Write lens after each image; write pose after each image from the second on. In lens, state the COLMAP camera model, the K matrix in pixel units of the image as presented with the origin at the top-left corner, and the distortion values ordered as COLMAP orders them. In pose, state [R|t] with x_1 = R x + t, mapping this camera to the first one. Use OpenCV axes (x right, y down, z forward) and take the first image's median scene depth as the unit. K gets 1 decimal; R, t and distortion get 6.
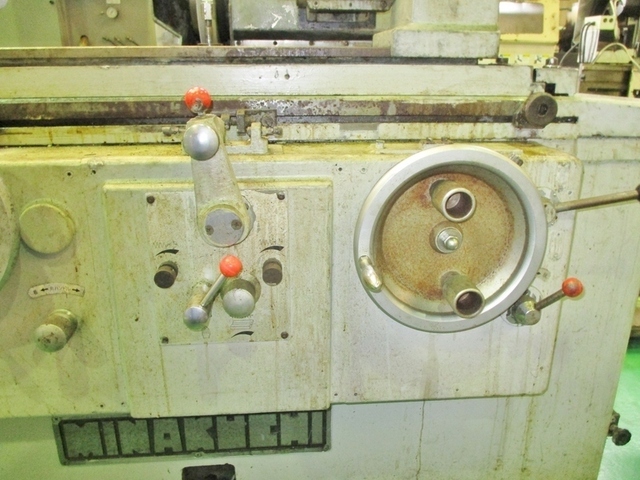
lens RADIAL K [[529.8, 0, 320.8], [0, 529.8, 225.2], [0, 0, 1]] dist [-0.068270, 0.049098]
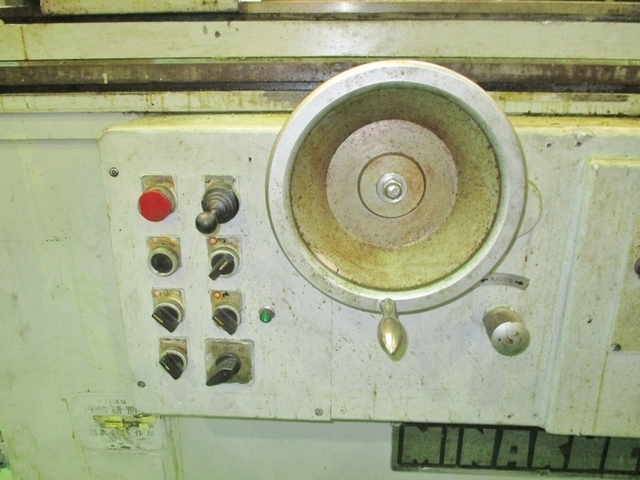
lens RADIAL K [[529.8, 0, 320.8], [0, 529.8, 225.2], [0, 0, 1]] dist [-0.068270, 0.049098]
pose [[0.987228, 0.048742, -0.151673, -0.585050], [-0.046256, 0.998732, 0.019878, 0.025189], [0.152450, -0.012609, 0.988231, 0.093832]]
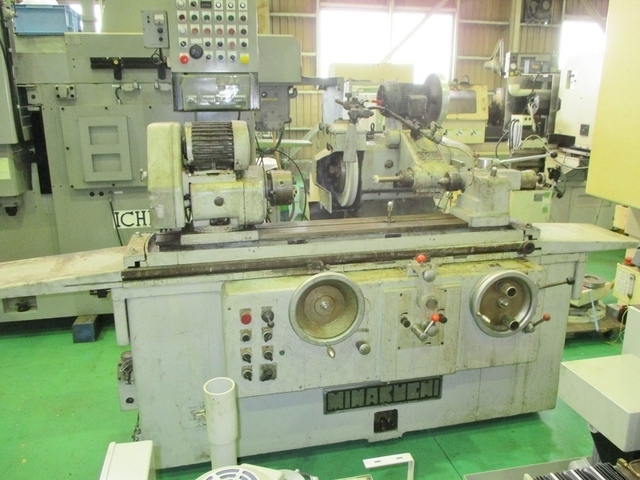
lens RADIAL K [[507.9, 0, 318.3], [0, 507.9, 217.3], [0, 0, 1]] dist [-0.083684, 0.000817]
pose [[0.993442, -0.029561, 0.110446, -0.843261], [0.038845, 0.995802, -0.082879, -0.202237], [-0.107532, 0.086626, 0.990421, -1.288546]]
